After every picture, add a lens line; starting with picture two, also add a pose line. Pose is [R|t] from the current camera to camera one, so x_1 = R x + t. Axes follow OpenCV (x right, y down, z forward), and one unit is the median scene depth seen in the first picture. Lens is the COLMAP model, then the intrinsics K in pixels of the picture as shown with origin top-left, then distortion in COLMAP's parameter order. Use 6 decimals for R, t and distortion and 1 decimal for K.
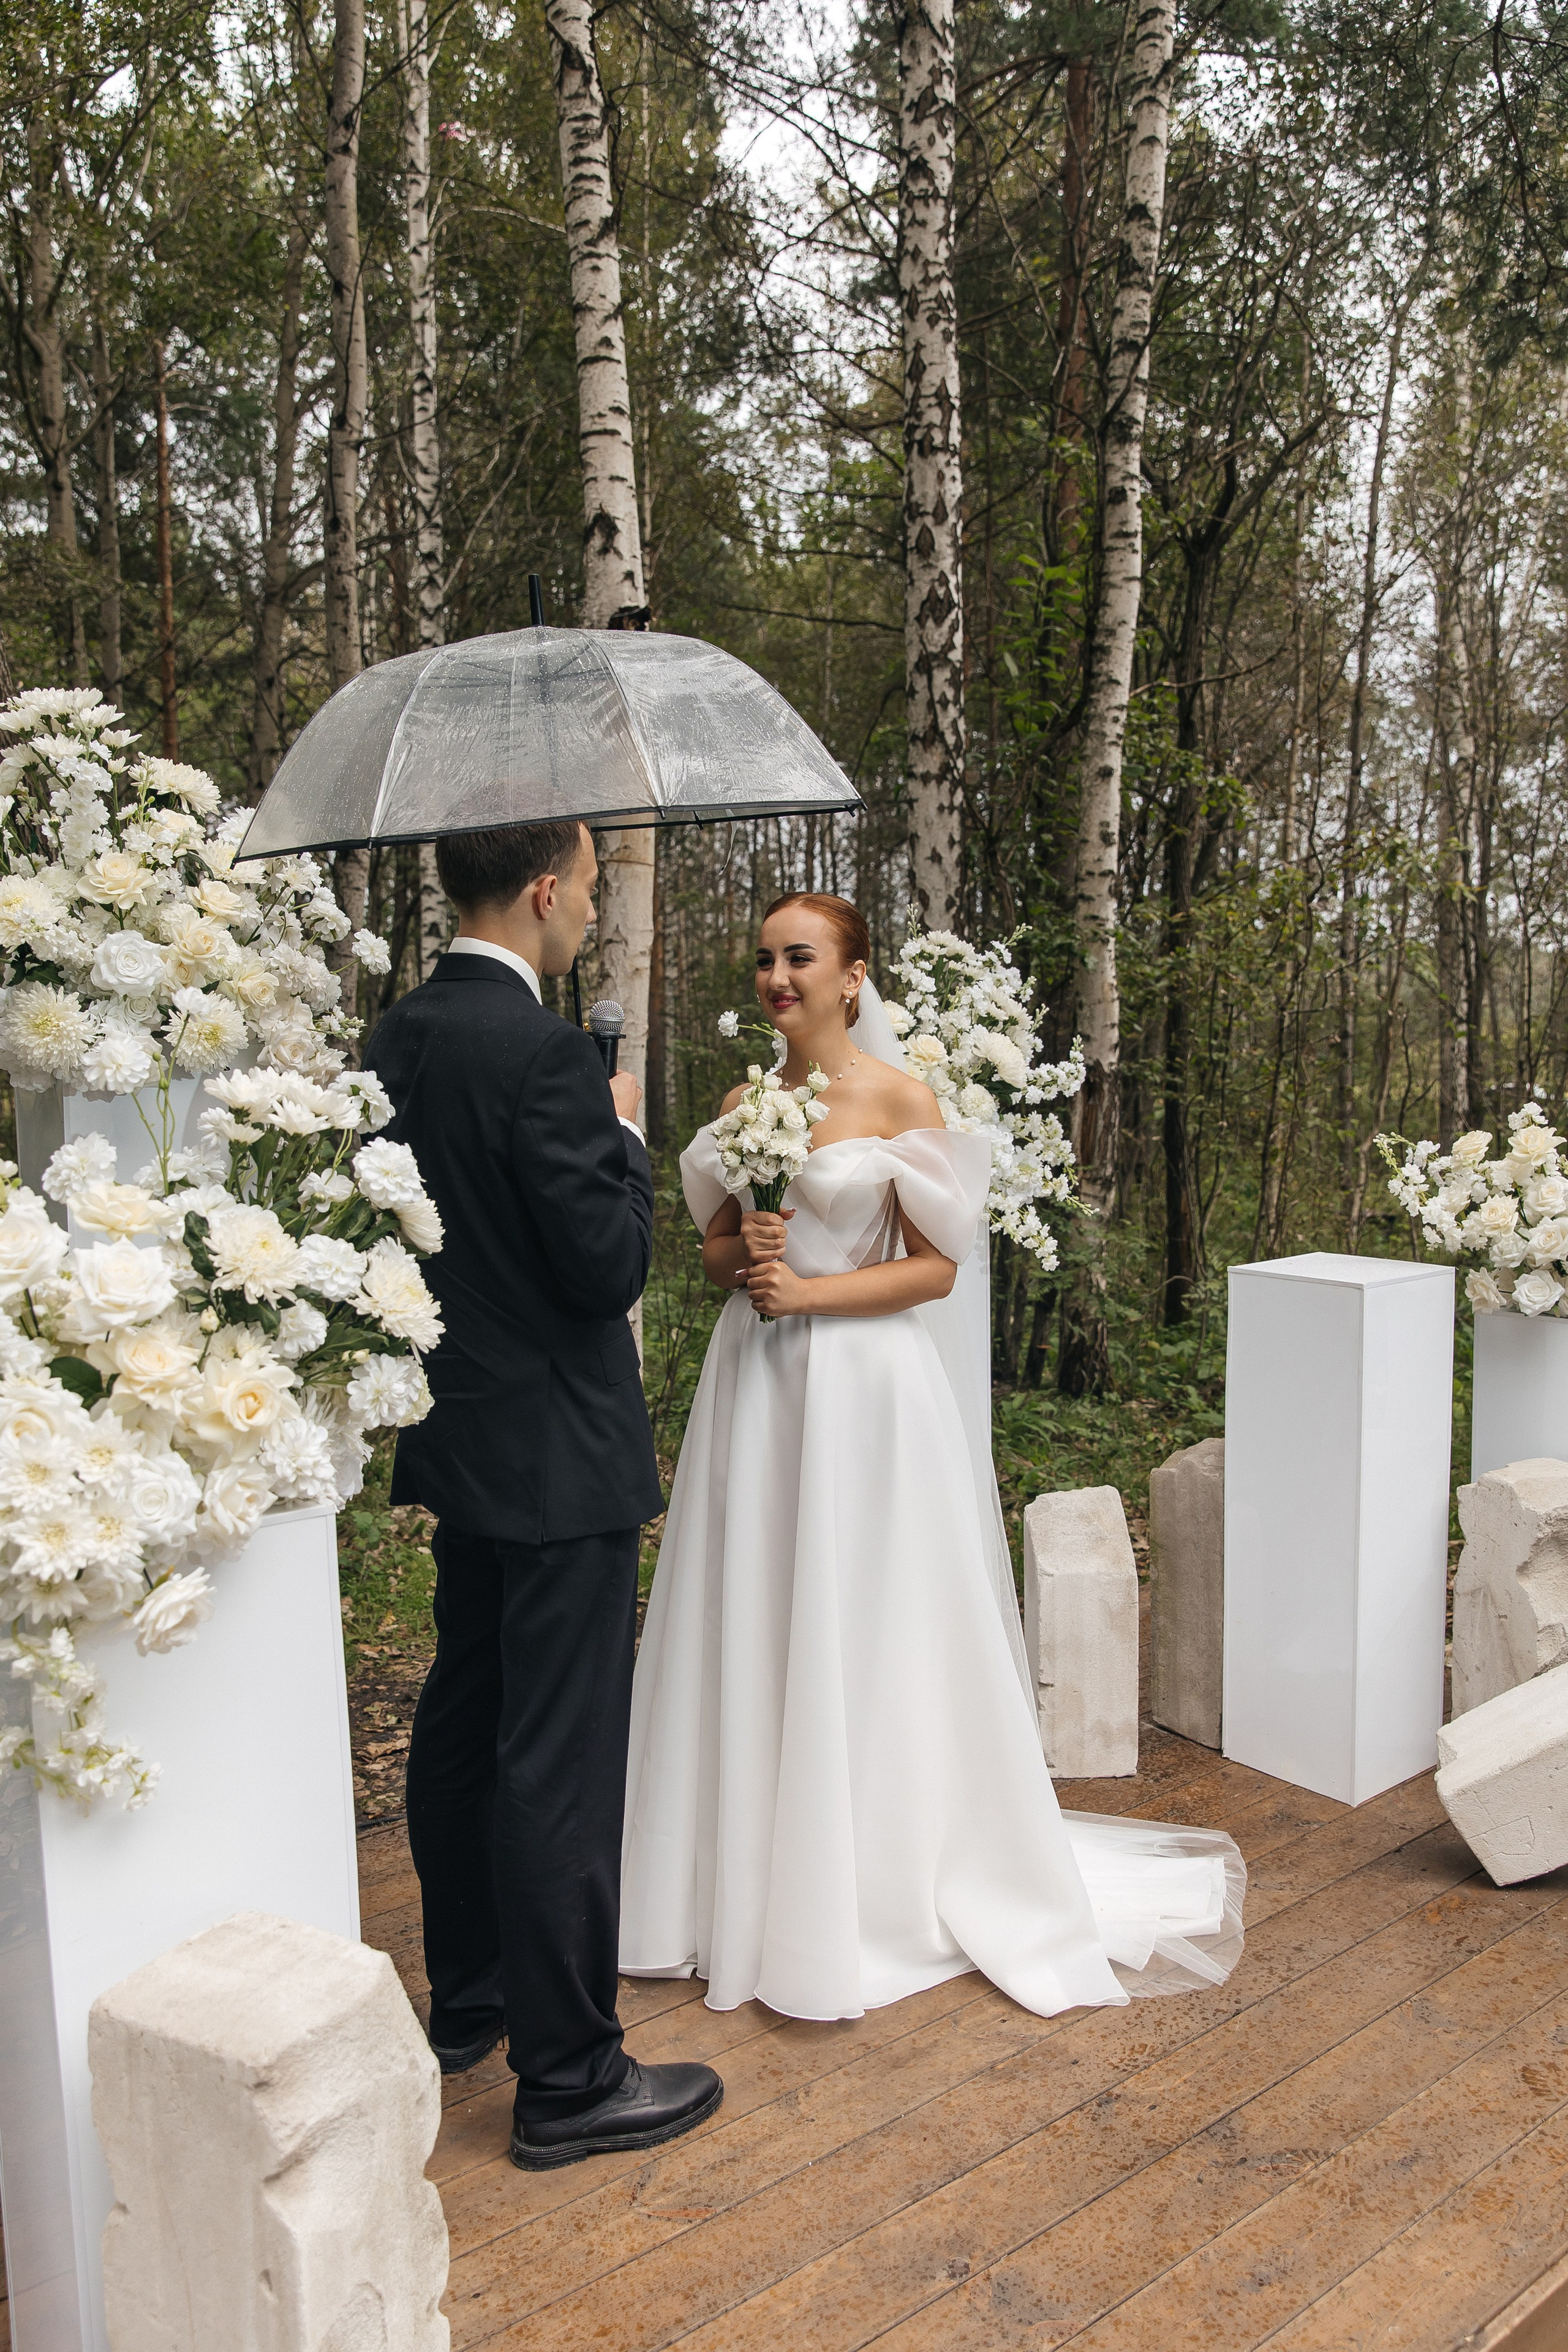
lens RADIAL K [[1735.2, 0, 774.3], [0, 1735.2, 1227.4], [0, 0, 1]] dist [0.000831, 0.004555]
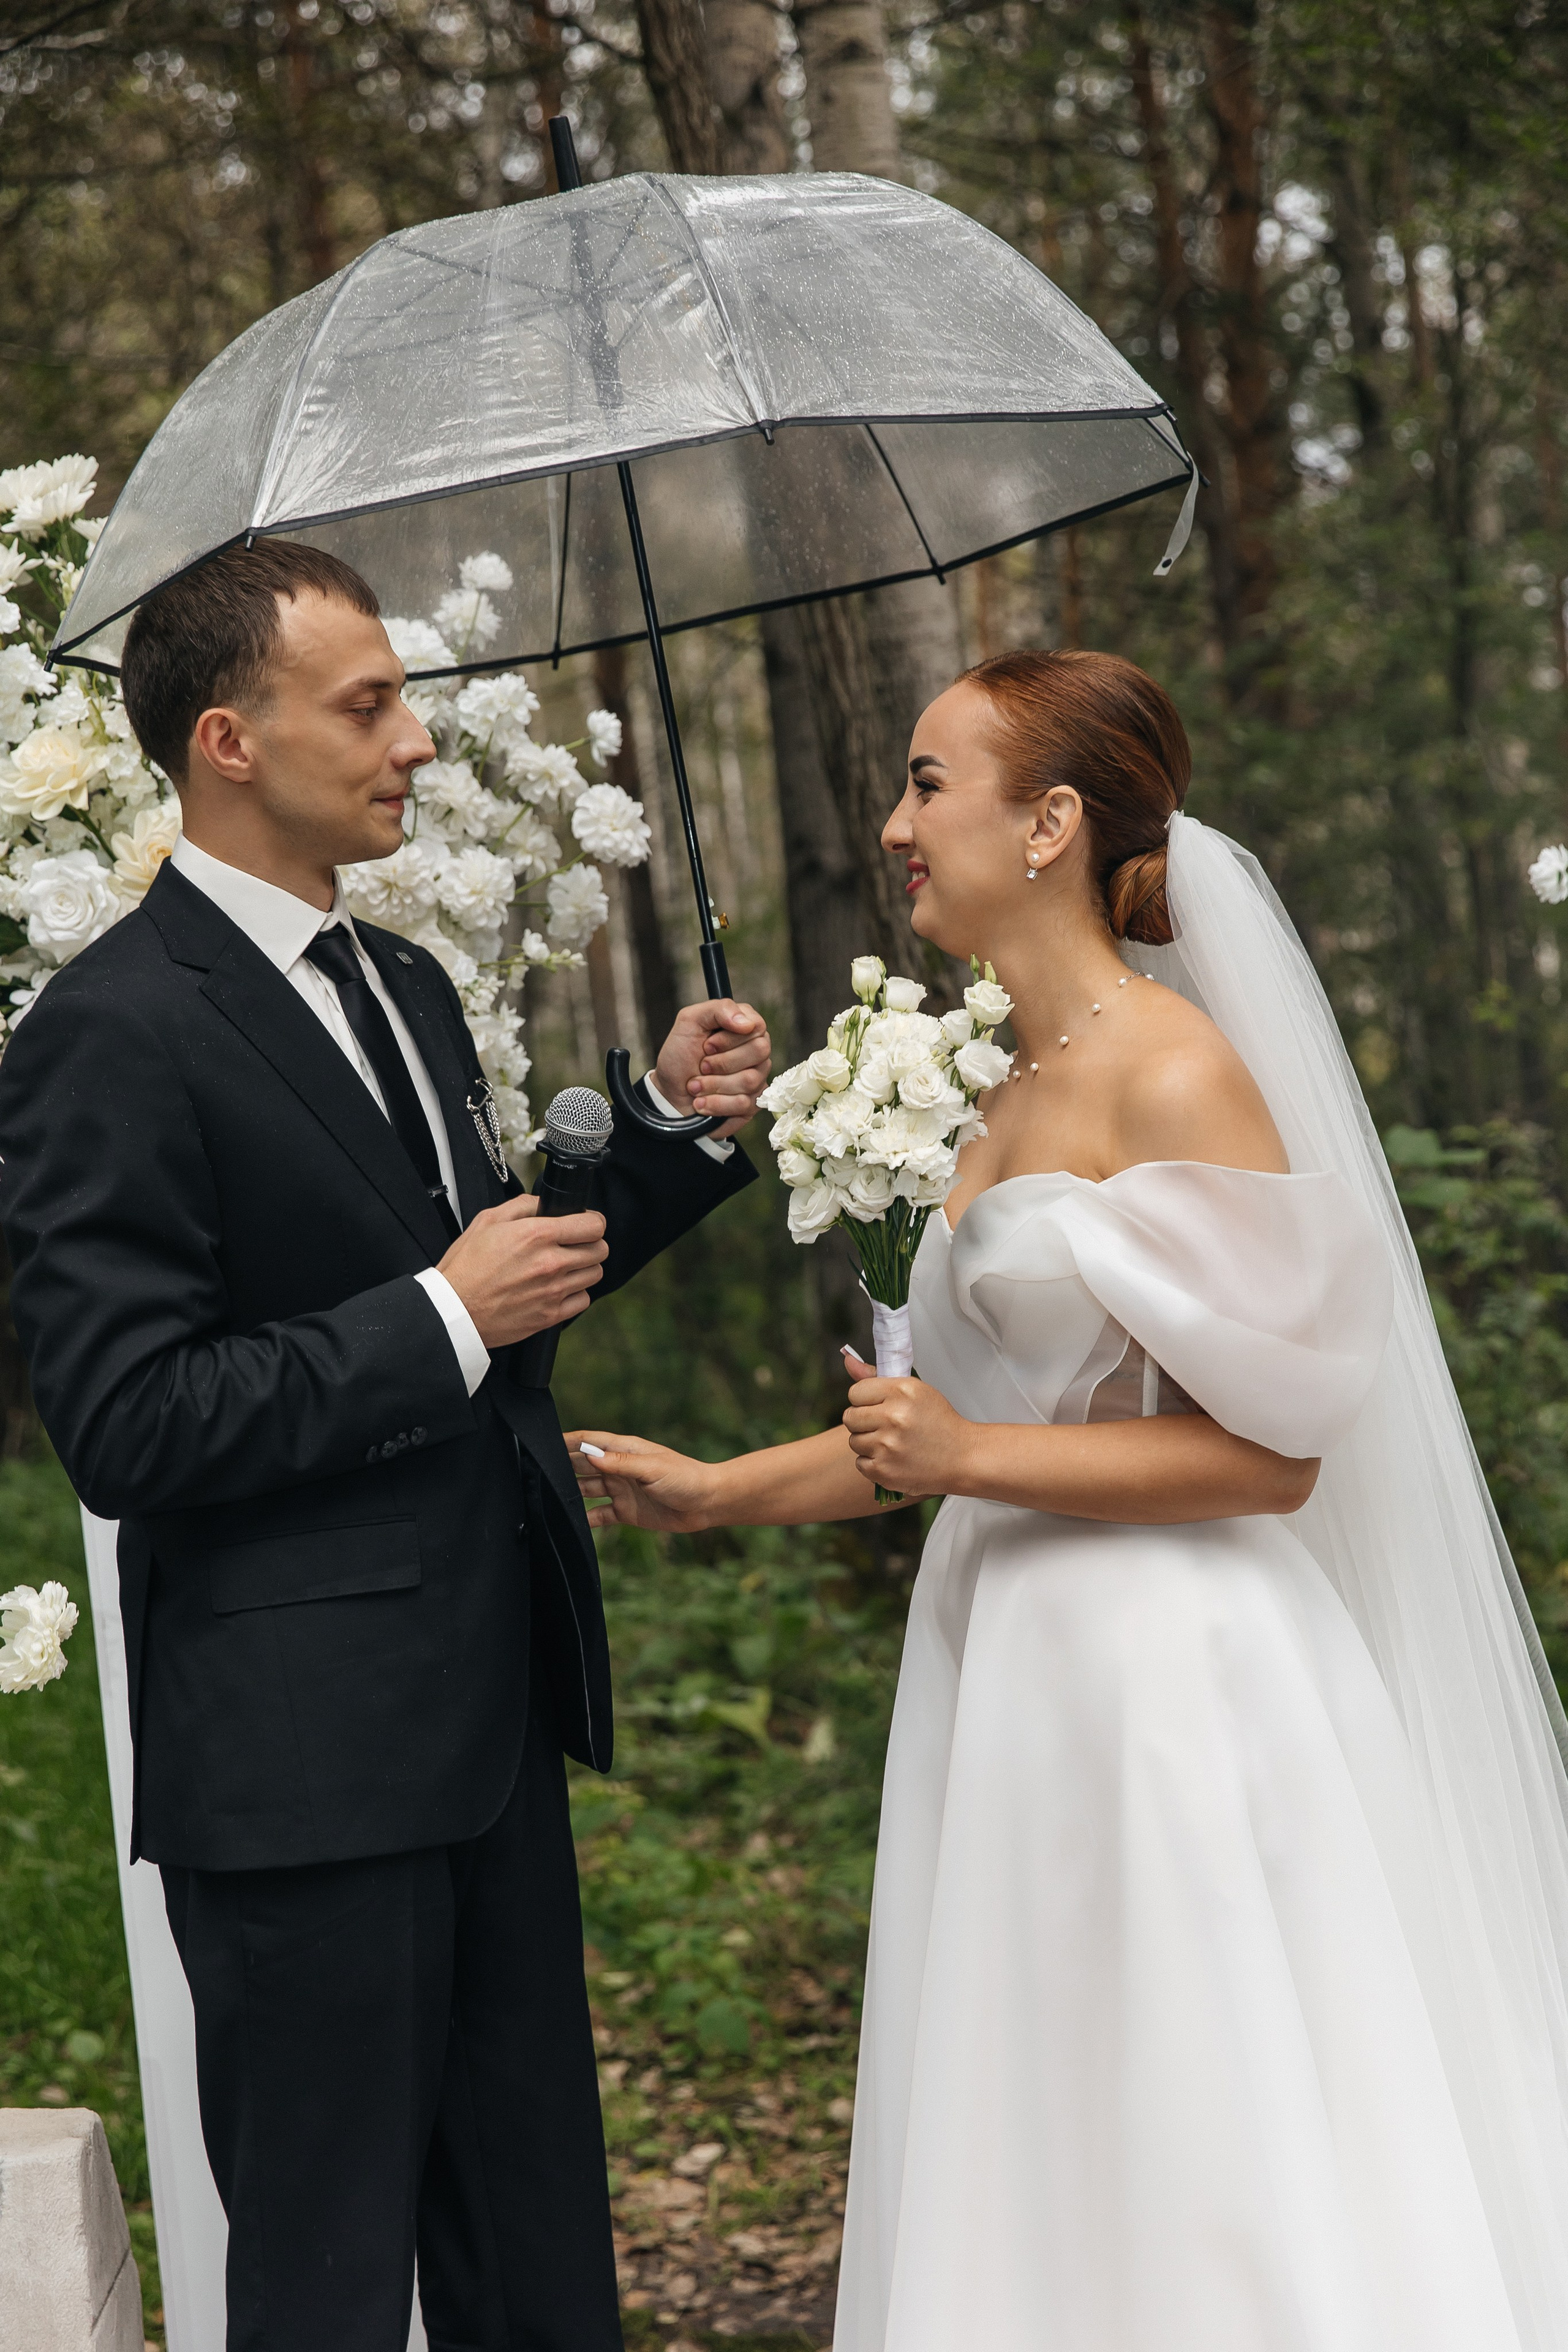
lens RADIAL K [[3668.9, 0, 782.9], [0, 3668.9, 1228.0], [0, 0, 1]] dist [0.034575, -0.007445]
pose [[0.757671, -0.022471, -0.652250, 0.387867], [0.014396, 0.999739, -0.017720, -0.008056], [0.652478, 0.004036, 0.757797, 0.113060]]
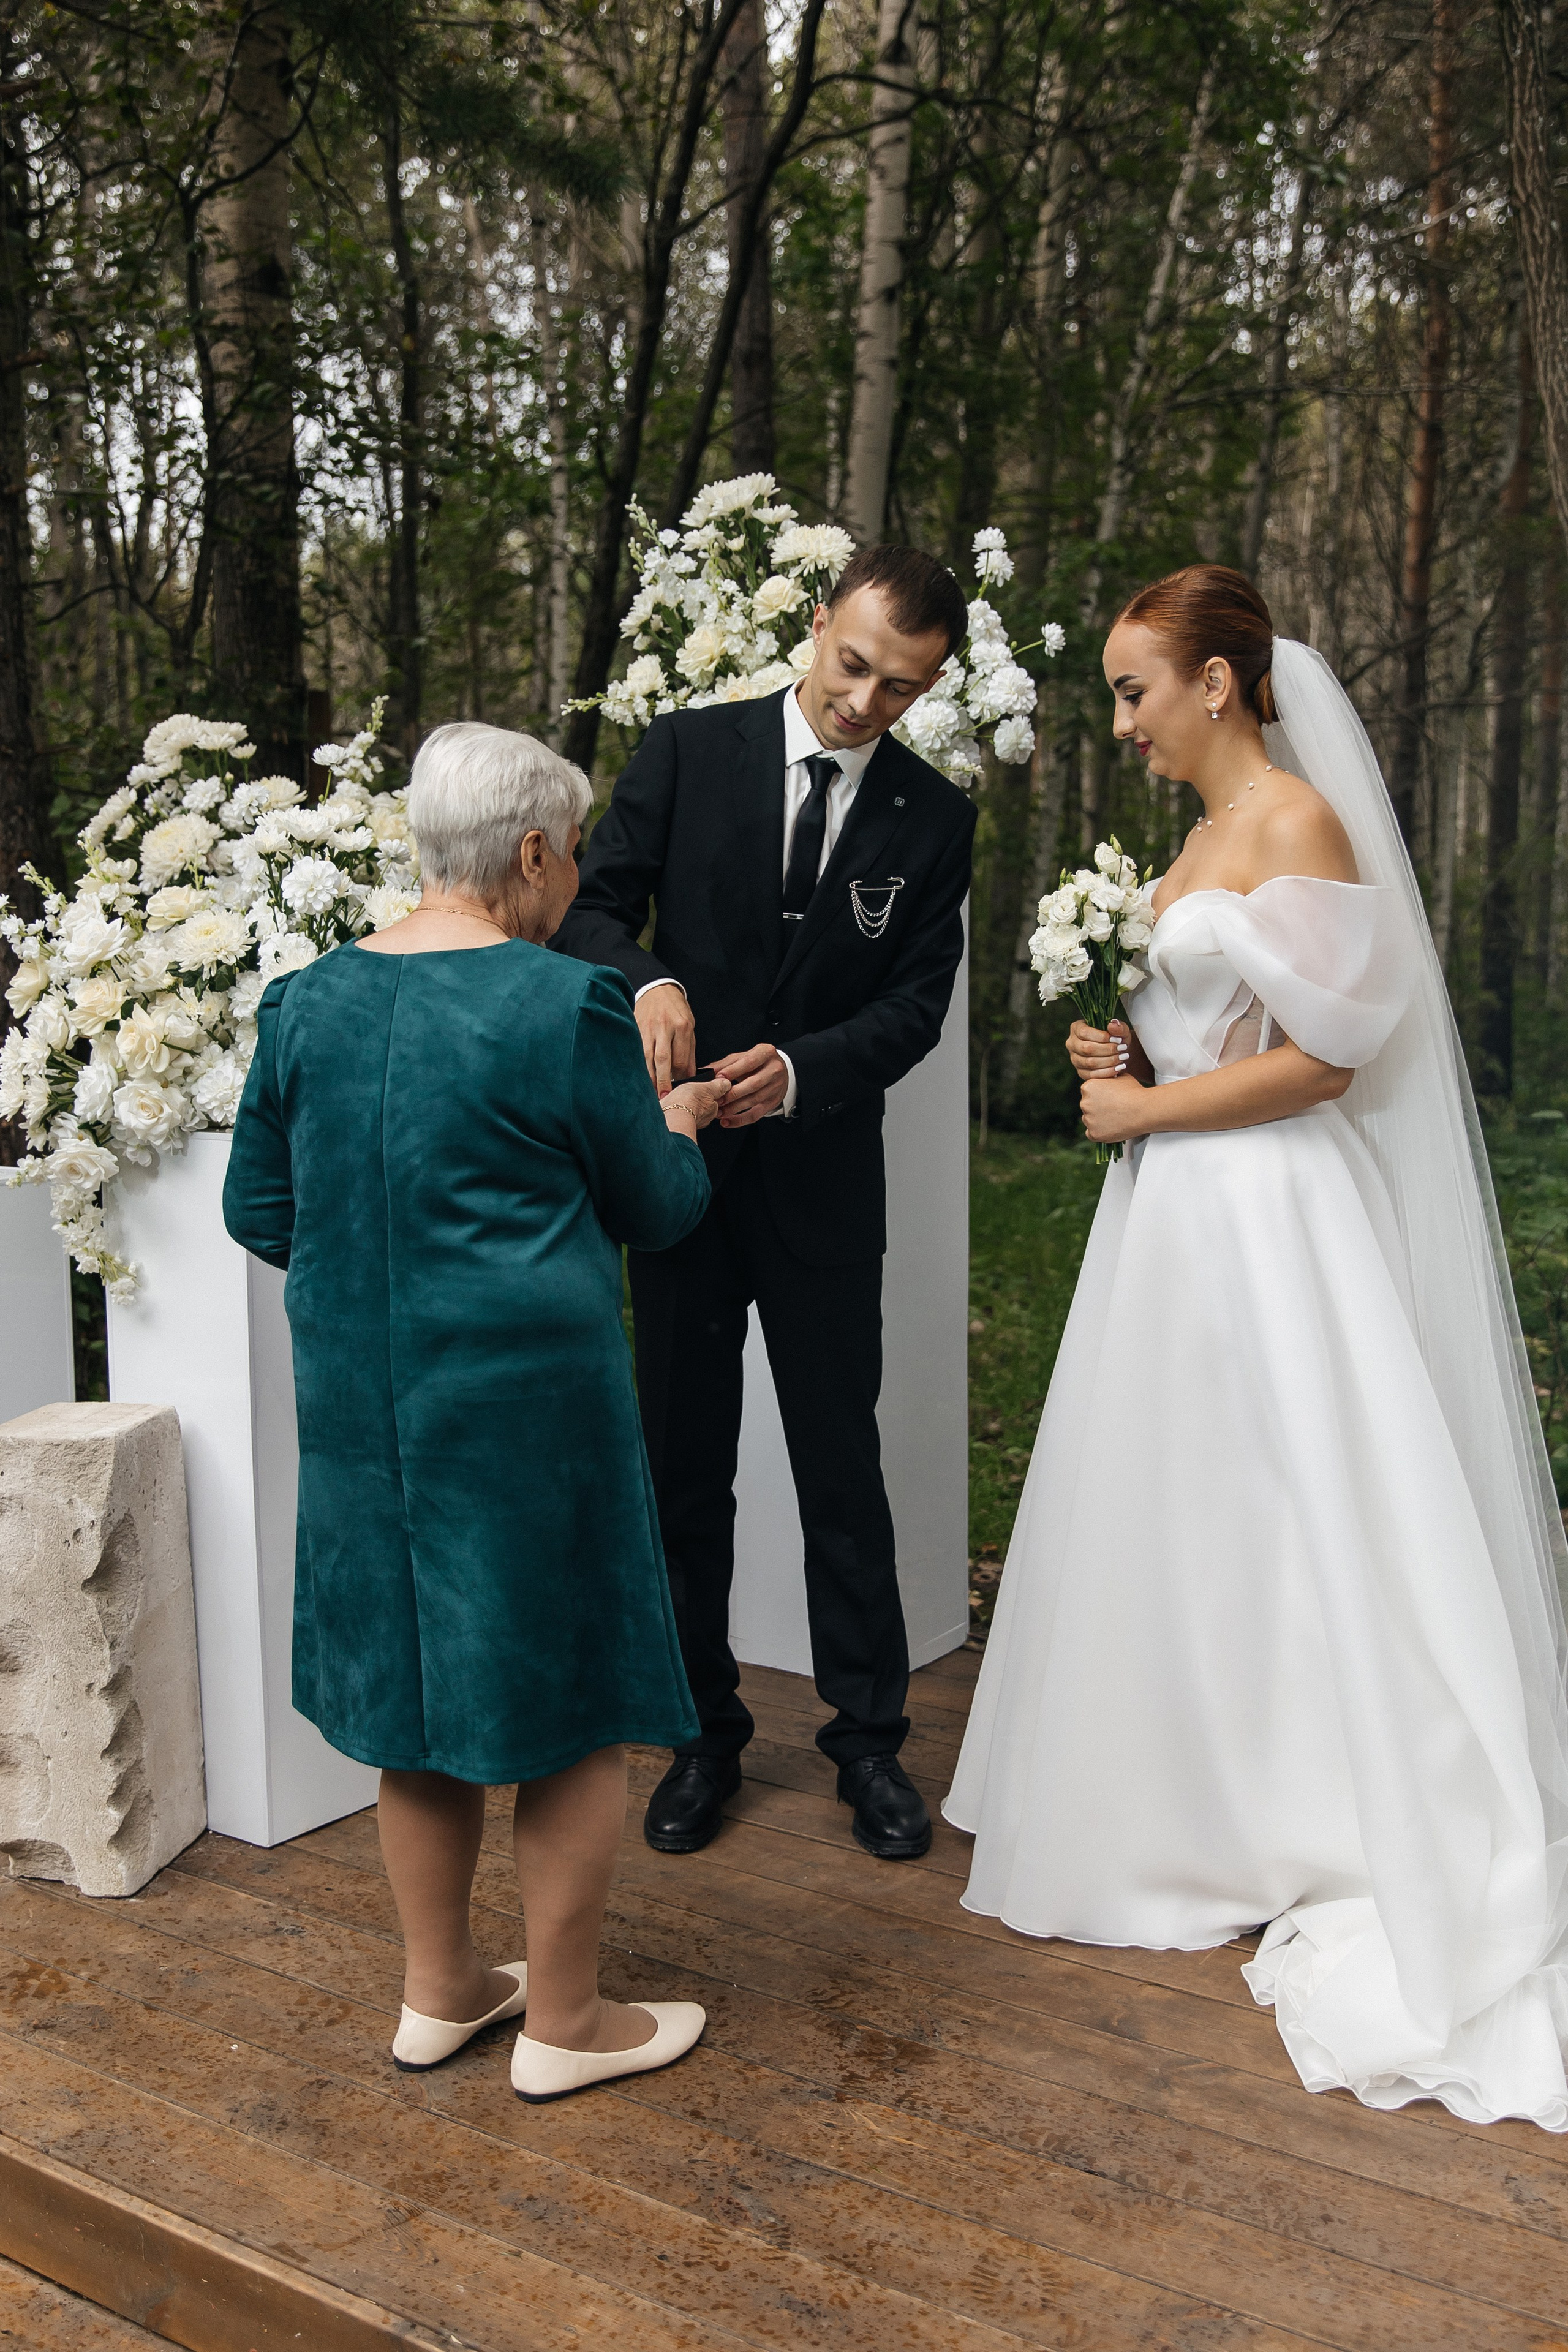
lens RADIAL K [[2304.0, 0, 790.1], [0, 2304.0, 1210.9], [0, 0, 1]] dist [0.001188, 0.008619]
pose [[0.292166, 0.133470, -0.947008, 0.650044], [-0.093498, 0.989457, 0.110607, -0.006522], [0.951786, 0.056228, 0.301565, 0.371177]]
